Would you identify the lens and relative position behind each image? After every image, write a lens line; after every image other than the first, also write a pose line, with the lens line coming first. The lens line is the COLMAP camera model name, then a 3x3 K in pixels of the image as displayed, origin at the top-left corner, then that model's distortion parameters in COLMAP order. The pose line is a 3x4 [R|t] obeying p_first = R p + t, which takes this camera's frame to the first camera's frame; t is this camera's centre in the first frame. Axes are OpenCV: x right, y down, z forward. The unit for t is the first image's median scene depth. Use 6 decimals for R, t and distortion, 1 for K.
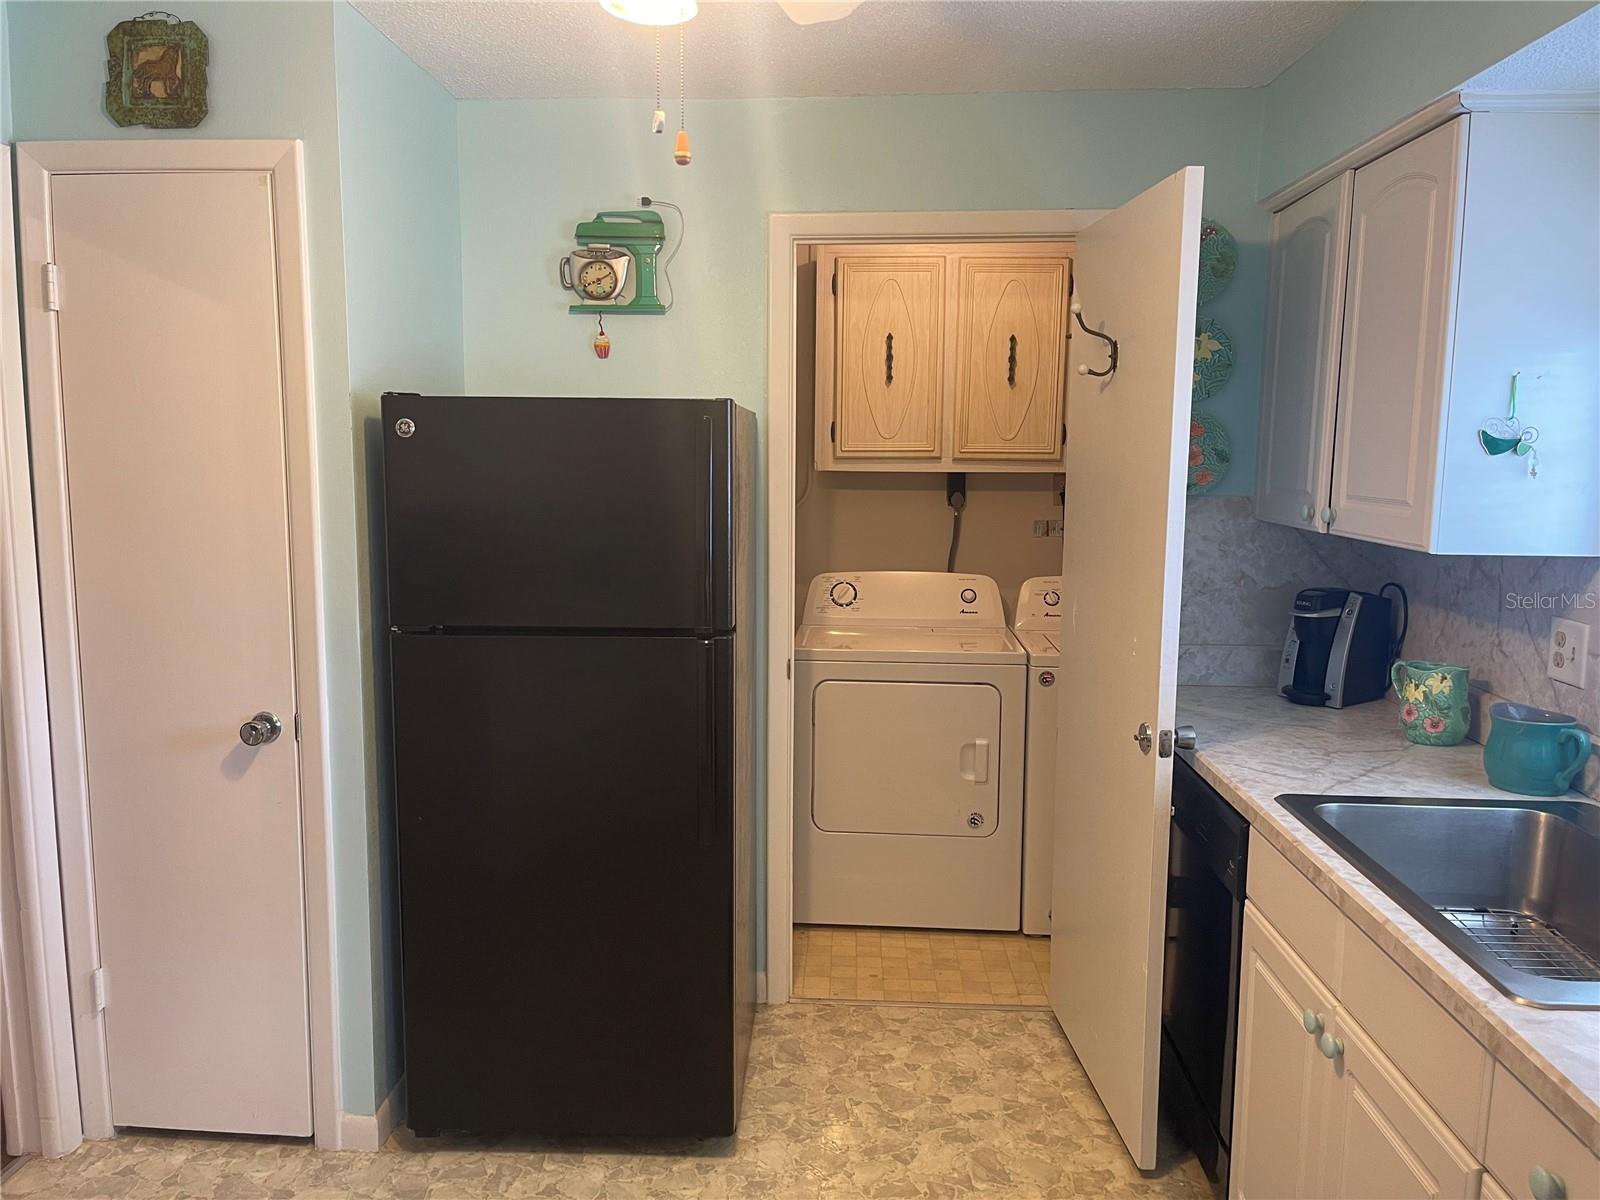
lens RADIAL K [[1167.6, 0, 800.0], [0, 1167.6, 600.0], [0, 0, 1]] dist [0.084001, -0.000209]
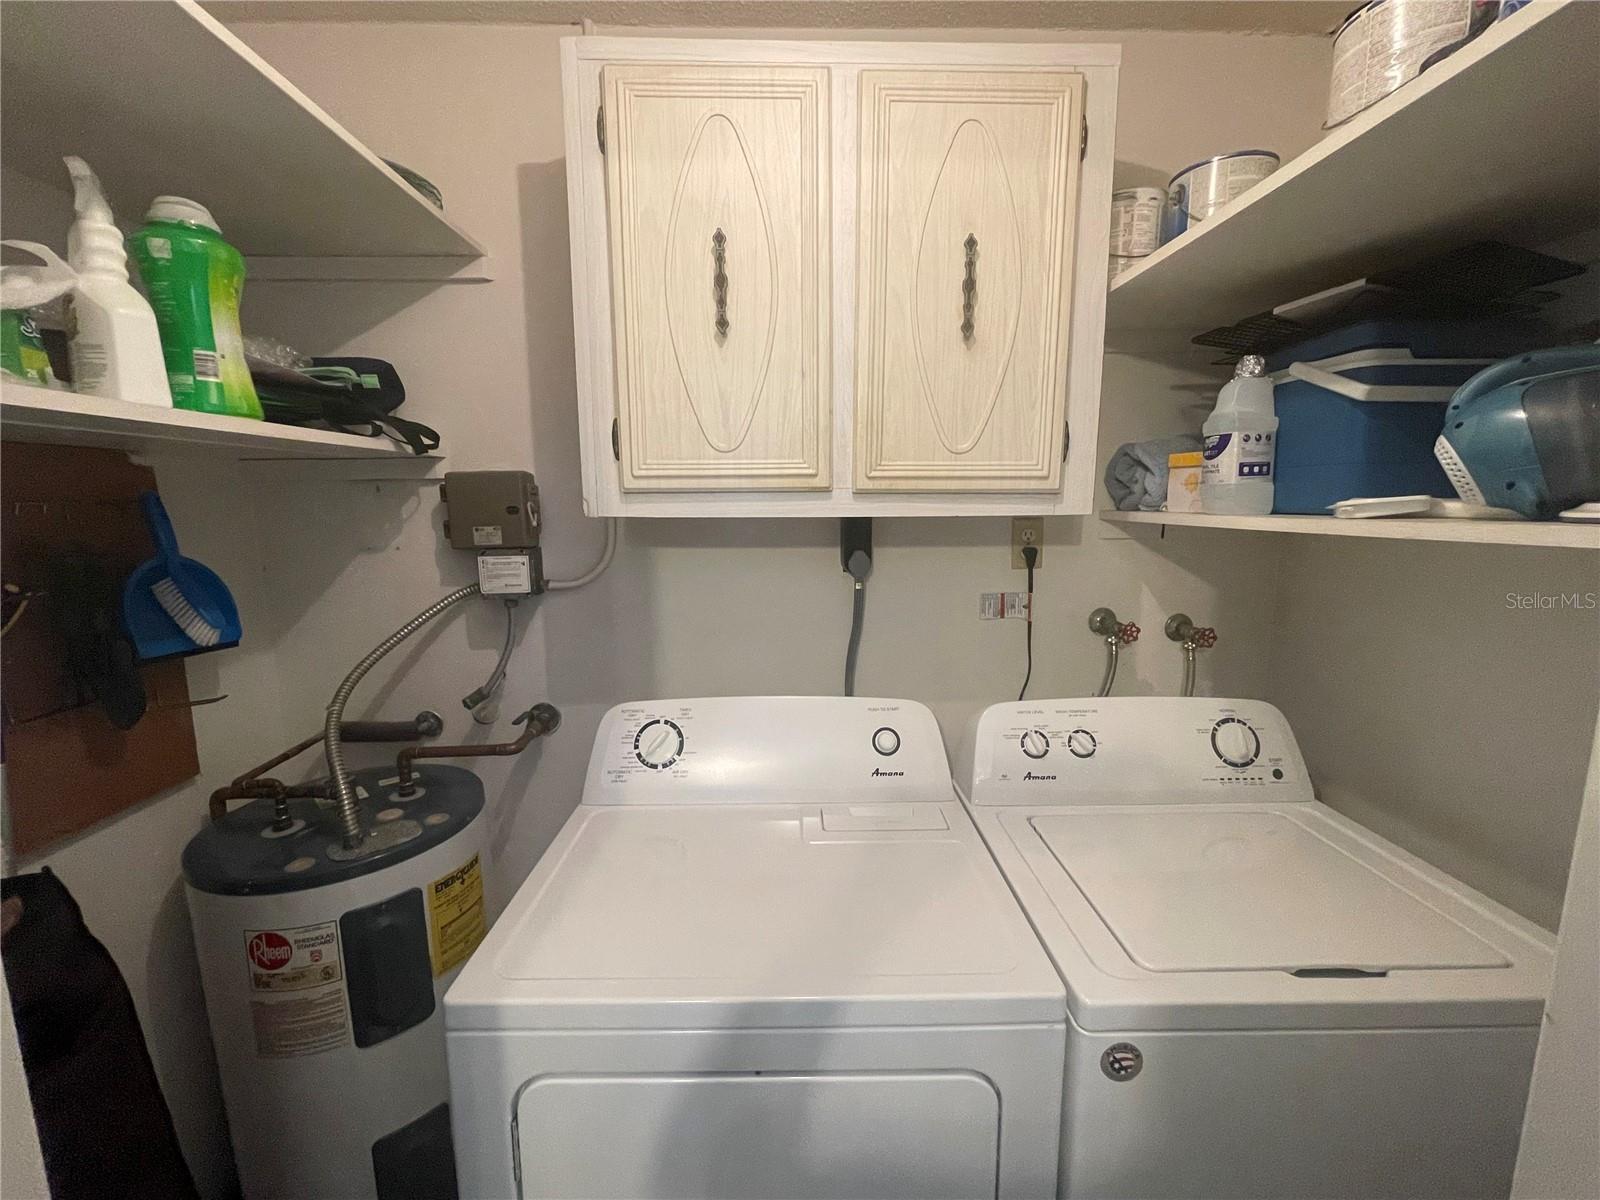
lens RADIAL K [[645.1, 0, 800.0], [0, 645.1, 600.0], [0, 0, 1]] dist [0.000521, 0.000004]
pose [[0.996870, -0.024435, 0.075182, 0.084436], [0.023014, 0.999541, 0.019709, -0.078743], [-0.075630, -0.017918, 0.996975, 0.718232]]
